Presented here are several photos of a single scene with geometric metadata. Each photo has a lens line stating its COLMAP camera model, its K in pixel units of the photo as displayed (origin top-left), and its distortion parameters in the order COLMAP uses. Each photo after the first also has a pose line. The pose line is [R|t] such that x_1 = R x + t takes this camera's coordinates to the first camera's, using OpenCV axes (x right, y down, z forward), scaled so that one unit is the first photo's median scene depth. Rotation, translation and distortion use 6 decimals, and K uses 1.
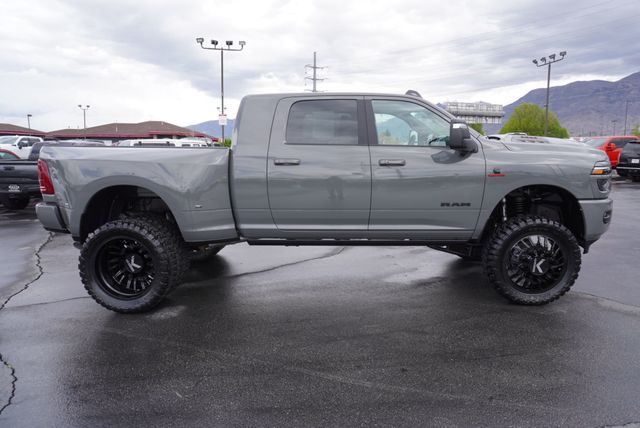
lens RADIAL K [[445.3, 0, 317.7], [0, 445.3, 214.0], [0, 0, 1]] dist [-0.021871, 0.009310]
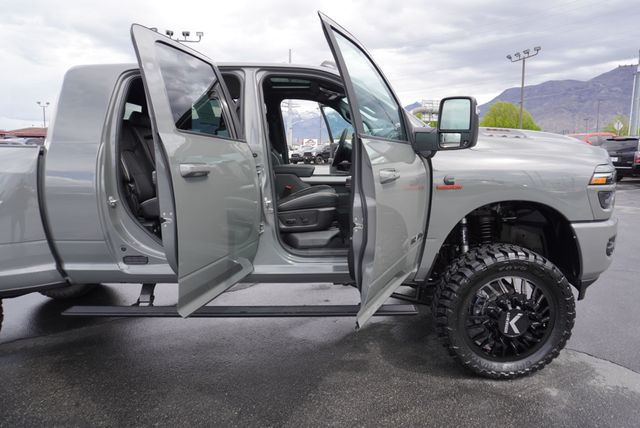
lens RADIAL K [[445.3, 0, 318.3], [0, 445.3, 212.6], [0, 0, 1]] dist [-0.021871, 0.009310]
pose [[0.998880, -0.009279, 0.046393, 0.173169], [0.009282, 0.999957, 0.000143, -0.049752], [-0.046393, 0.000287, 0.998923, 0.341964]]
